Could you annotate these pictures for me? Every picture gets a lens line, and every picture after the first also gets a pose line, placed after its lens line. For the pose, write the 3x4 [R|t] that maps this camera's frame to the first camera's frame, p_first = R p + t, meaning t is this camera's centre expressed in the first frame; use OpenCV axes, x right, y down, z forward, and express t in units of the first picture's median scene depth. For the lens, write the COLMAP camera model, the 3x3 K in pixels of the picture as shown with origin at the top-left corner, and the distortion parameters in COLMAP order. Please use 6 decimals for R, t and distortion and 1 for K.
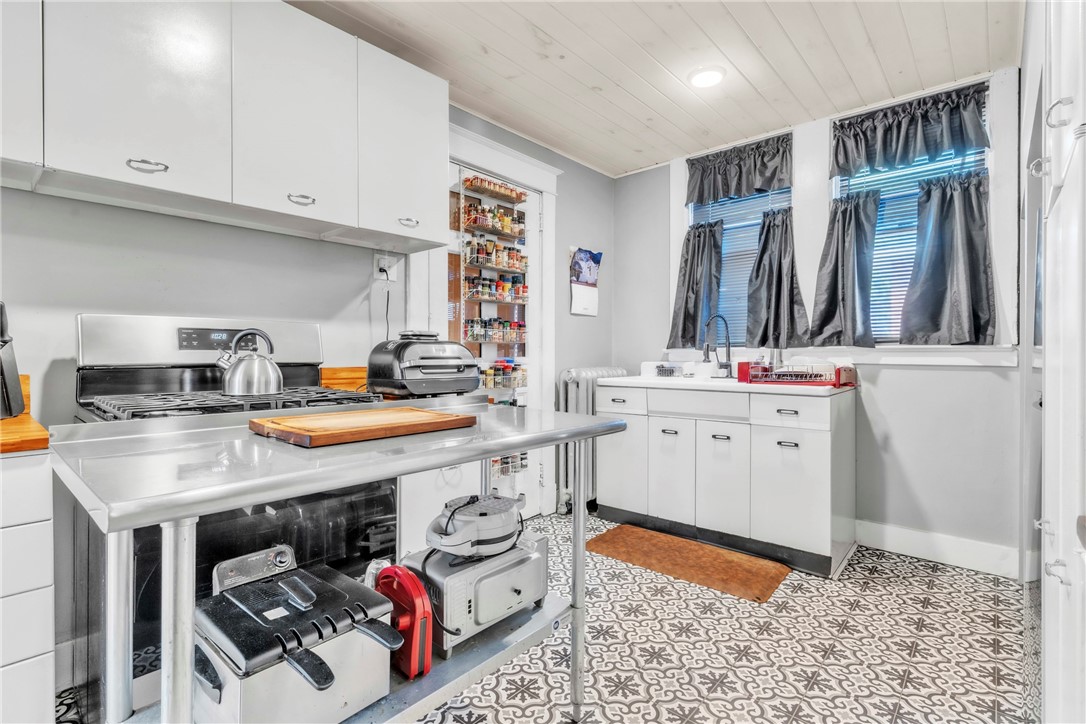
lens RADIAL K [[510.5, 0, 538.3], [0, 510.5, 360.7], [0, 0, 1]] dist [0.000544, 0.001127]
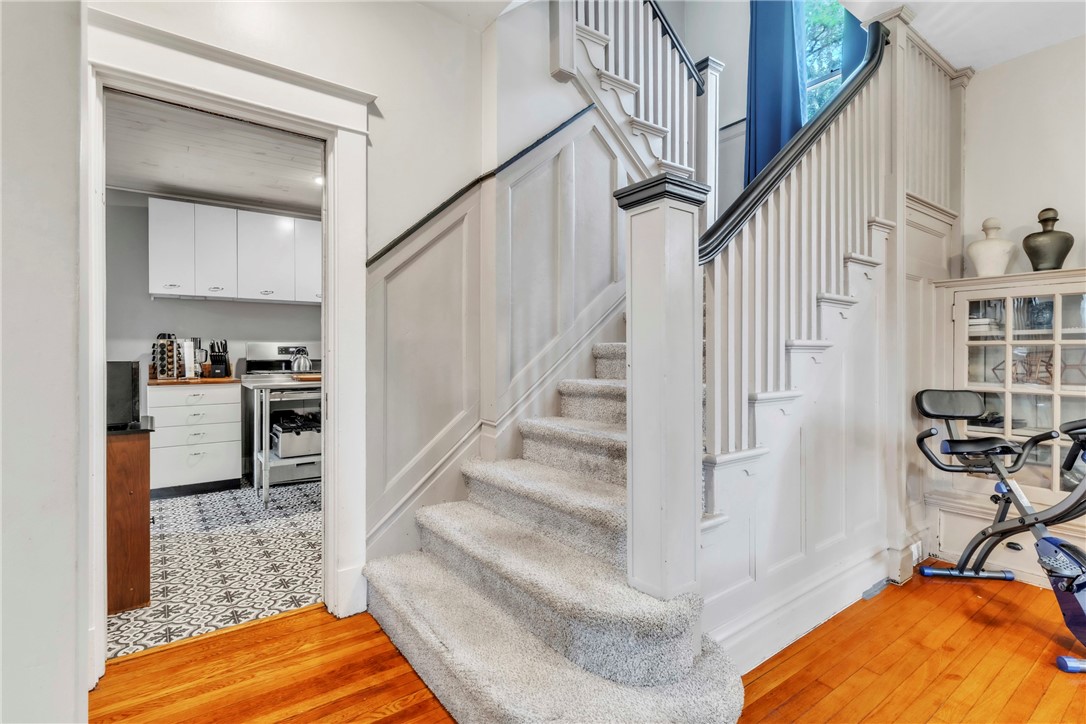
lens RADIAL K [[510.5, 0, 538.7], [0, 510.5, 357.1], [0, 0, 1]] dist [0.000544, 0.001127]
pose [[0.978370, -0.000167, -0.206865, 1.249824], [-0.000347, 0.999997, -0.002446, -0.002356], [0.206865, 0.002465, 0.978366, -1.414820]]
